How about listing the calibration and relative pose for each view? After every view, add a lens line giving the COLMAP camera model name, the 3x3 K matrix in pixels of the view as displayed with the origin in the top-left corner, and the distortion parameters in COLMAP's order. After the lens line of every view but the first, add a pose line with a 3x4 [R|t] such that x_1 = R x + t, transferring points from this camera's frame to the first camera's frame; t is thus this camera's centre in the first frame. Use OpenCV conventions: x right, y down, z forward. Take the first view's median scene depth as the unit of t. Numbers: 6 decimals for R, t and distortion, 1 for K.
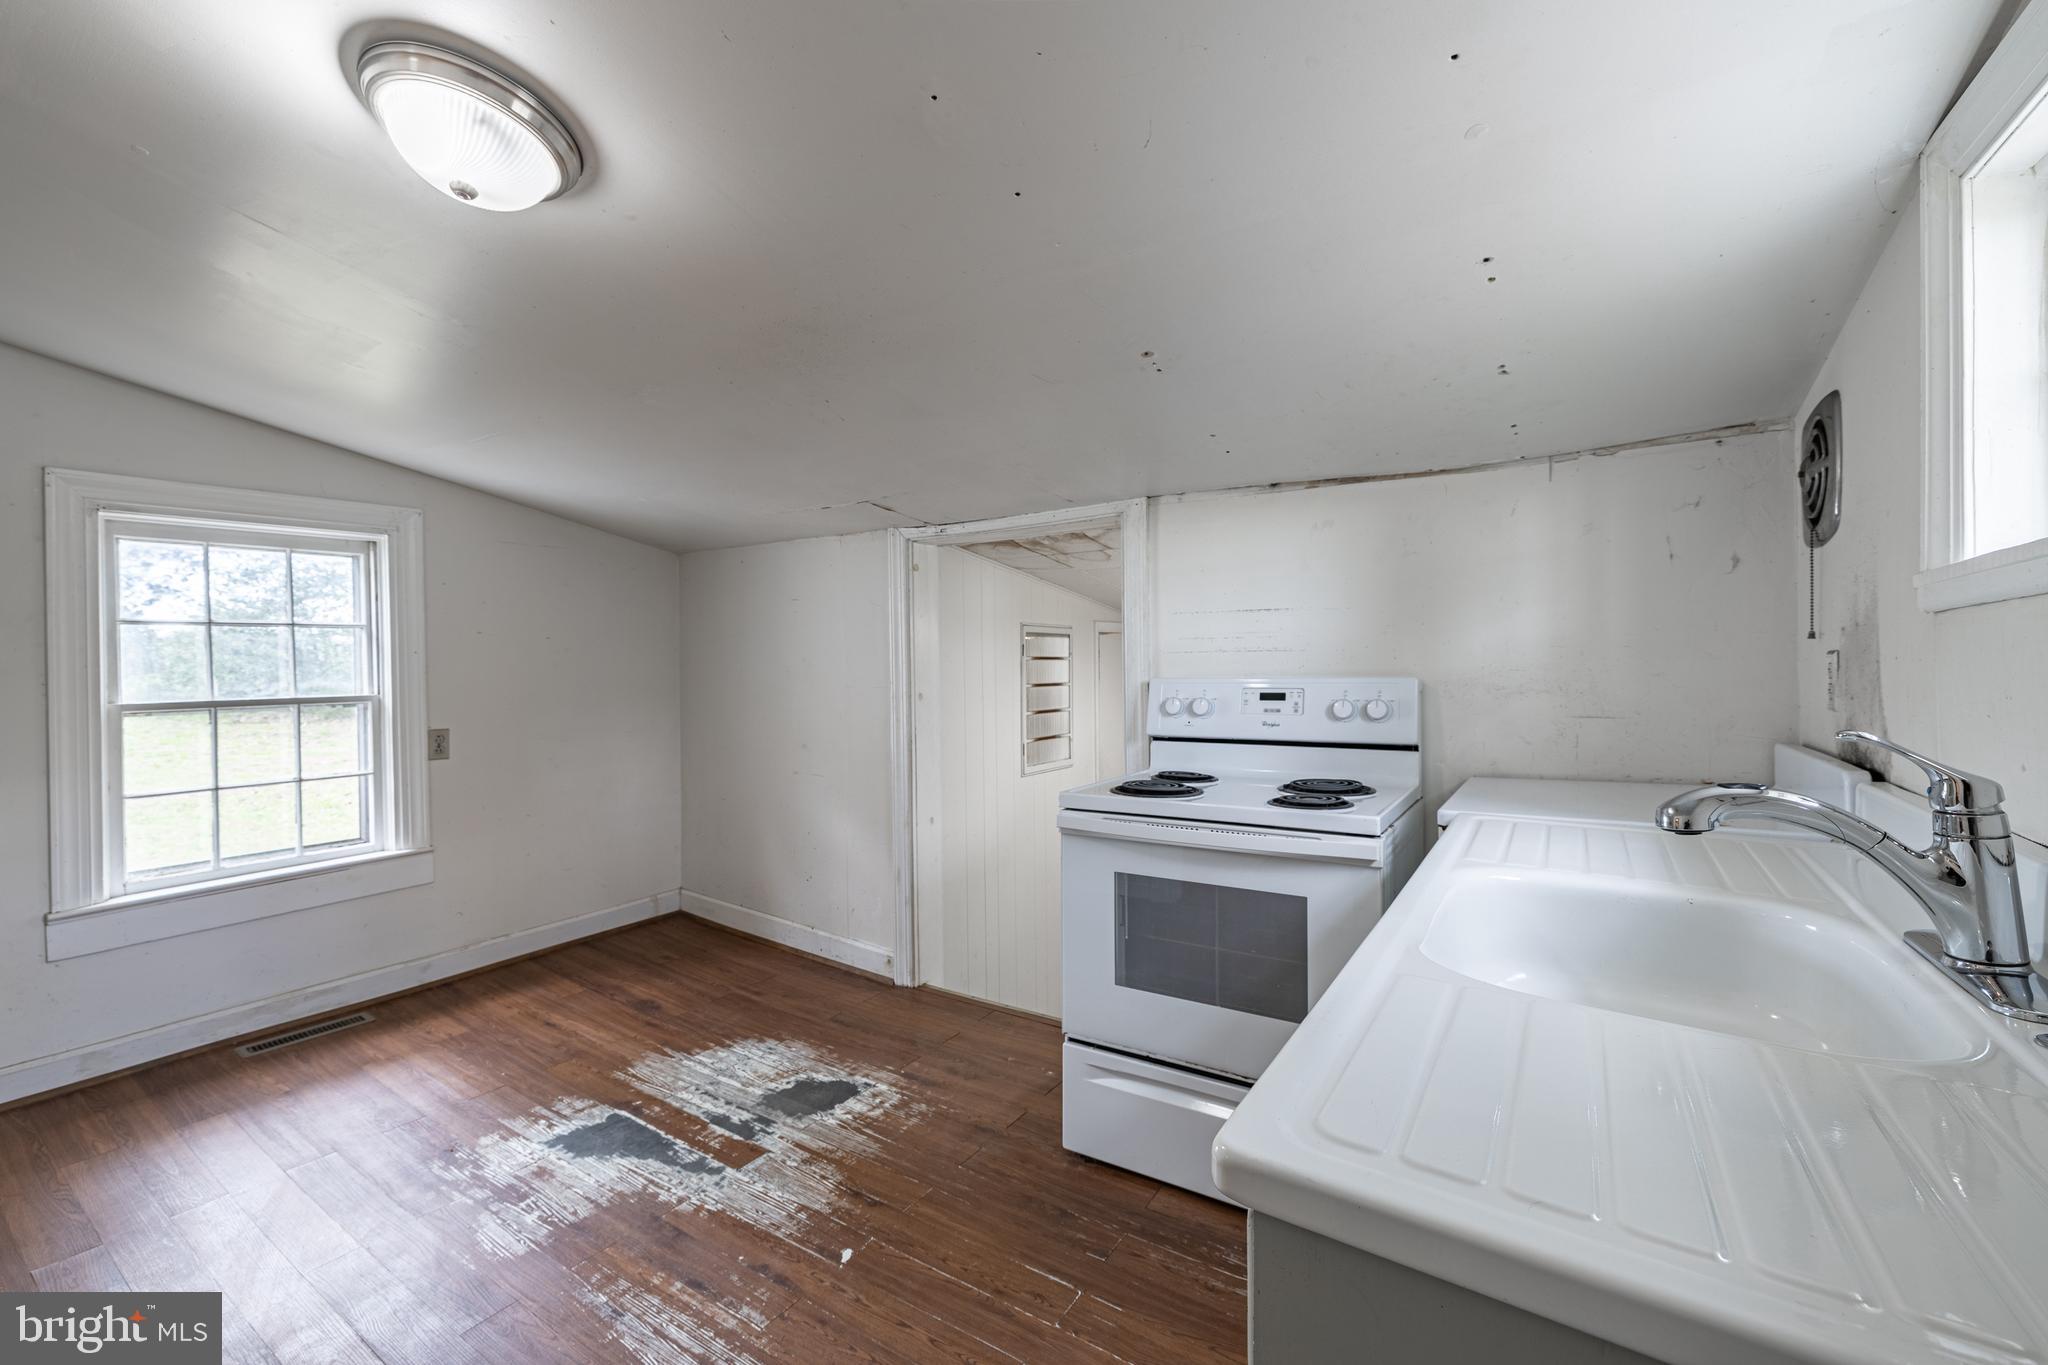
lens RADIAL K [[849.4, 0, 1022.6], [0, 849.4, 669.9], [0, 0, 1]] dist [0.000131, 0.000057]
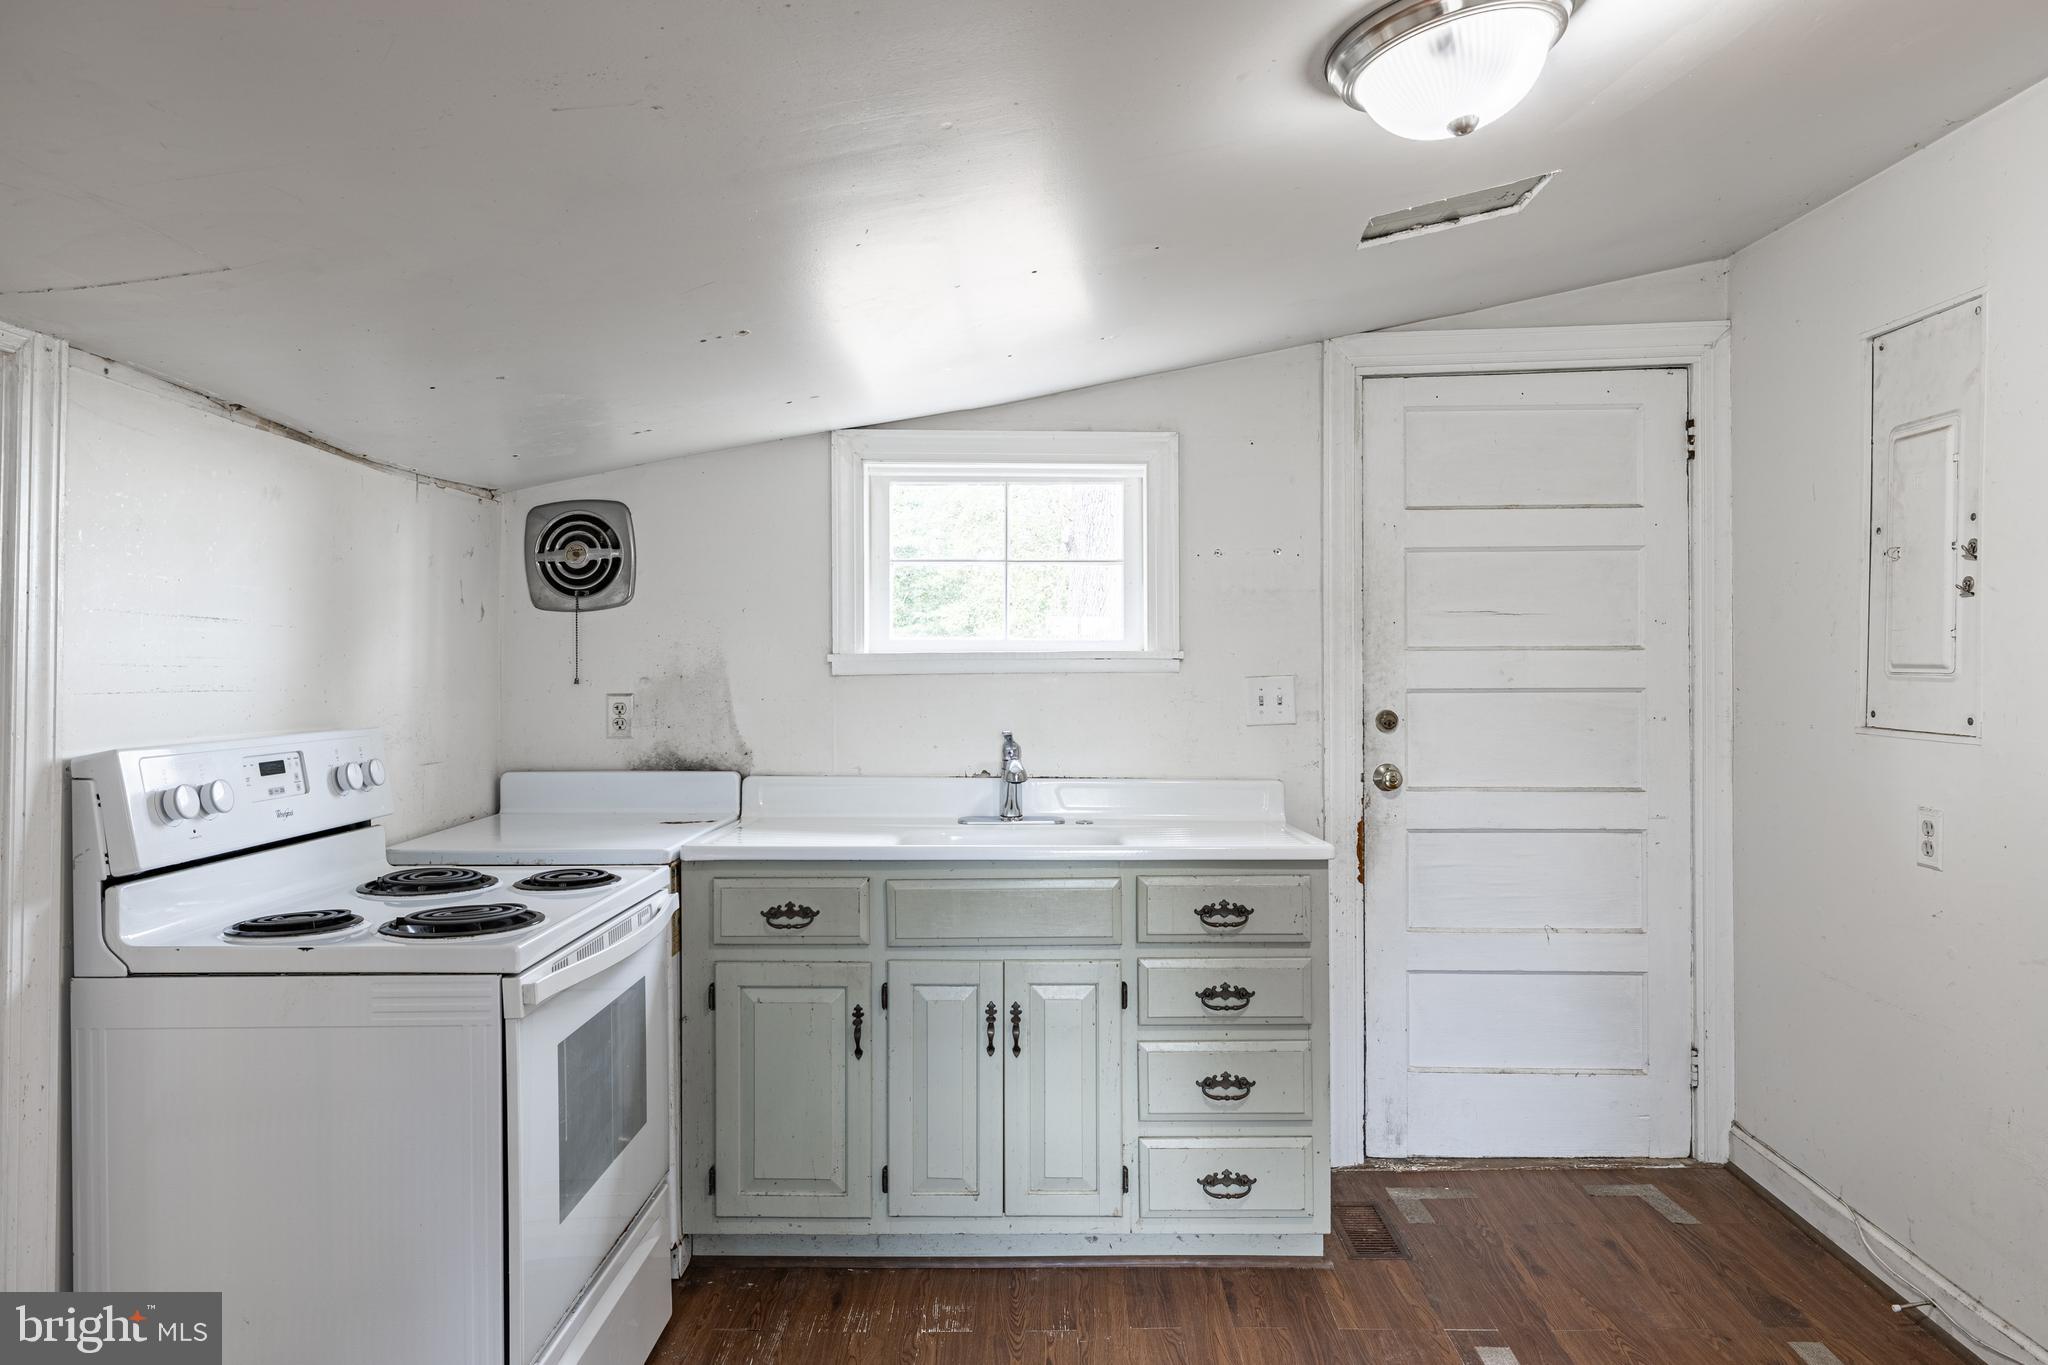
lens RADIAL K [[1300.5, 0, 1019.2], [0, 1300.5, 673.6], [0, 0, 1]] dist [0.000910, 0.000518]
pose [[-0.526739, 0.011480, 0.849949, -0.925498], [0.011949, 0.999910, -0.006101, -0.028085], [-0.849943, 0.006942, -0.526829, 1.258555]]
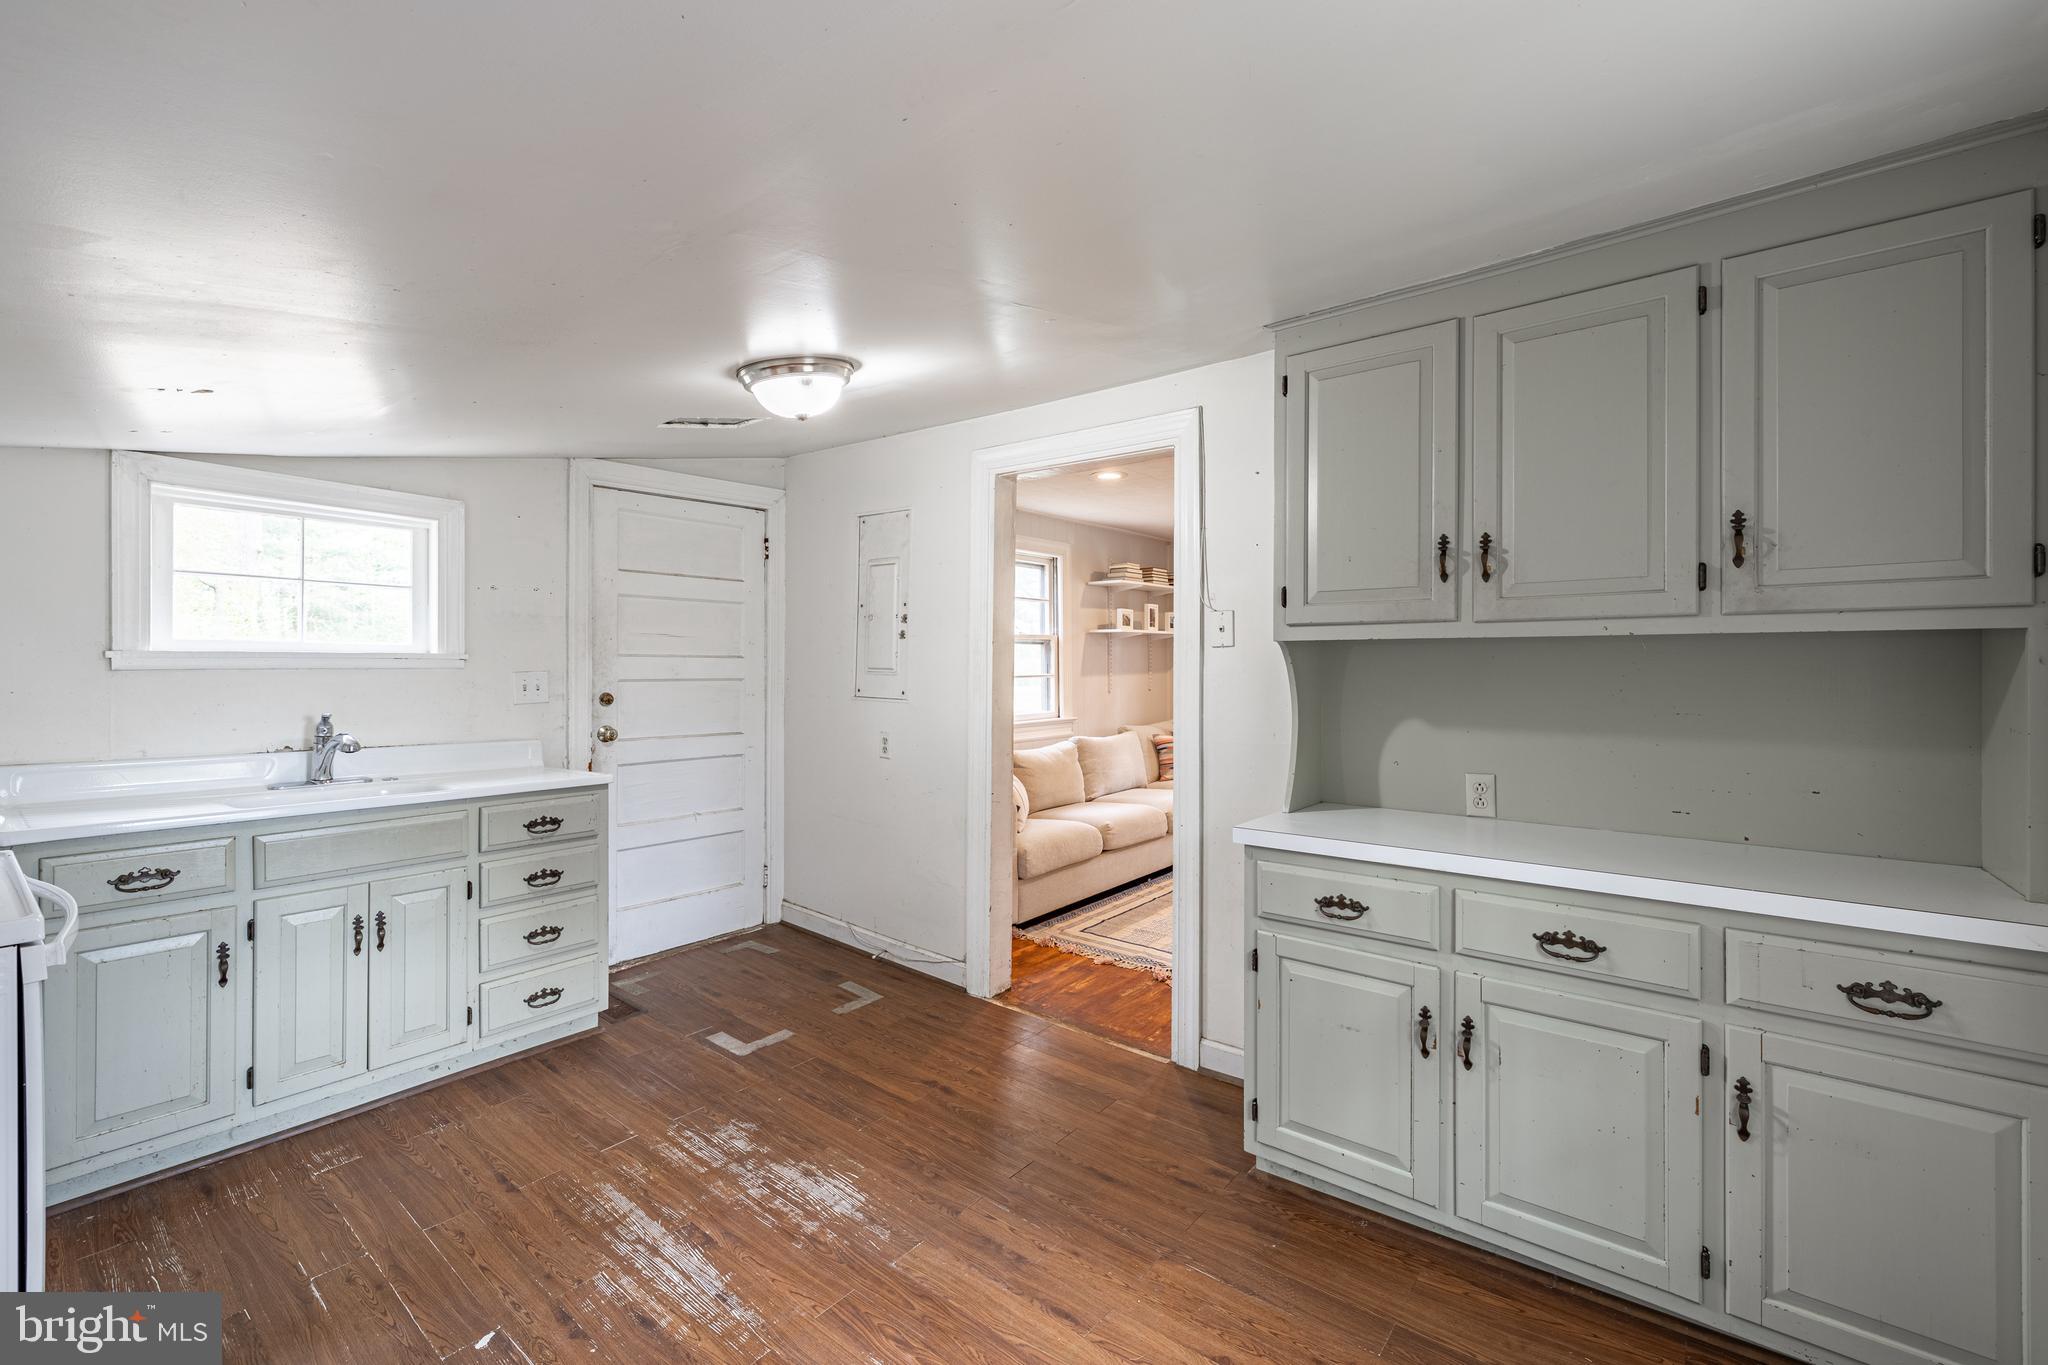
lens RADIAL K [[854.4, 0, 1022.6], [0, 854.4, 669.4], [0, 0, 1]] dist [0.001753, 0.000139]
pose [[-0.995451, 0.004310, 0.095175, -0.791778], [0.004860, 0.999973, 0.005551, -0.039861], [-0.095148, 0.005988, -0.995445, 1.675695]]
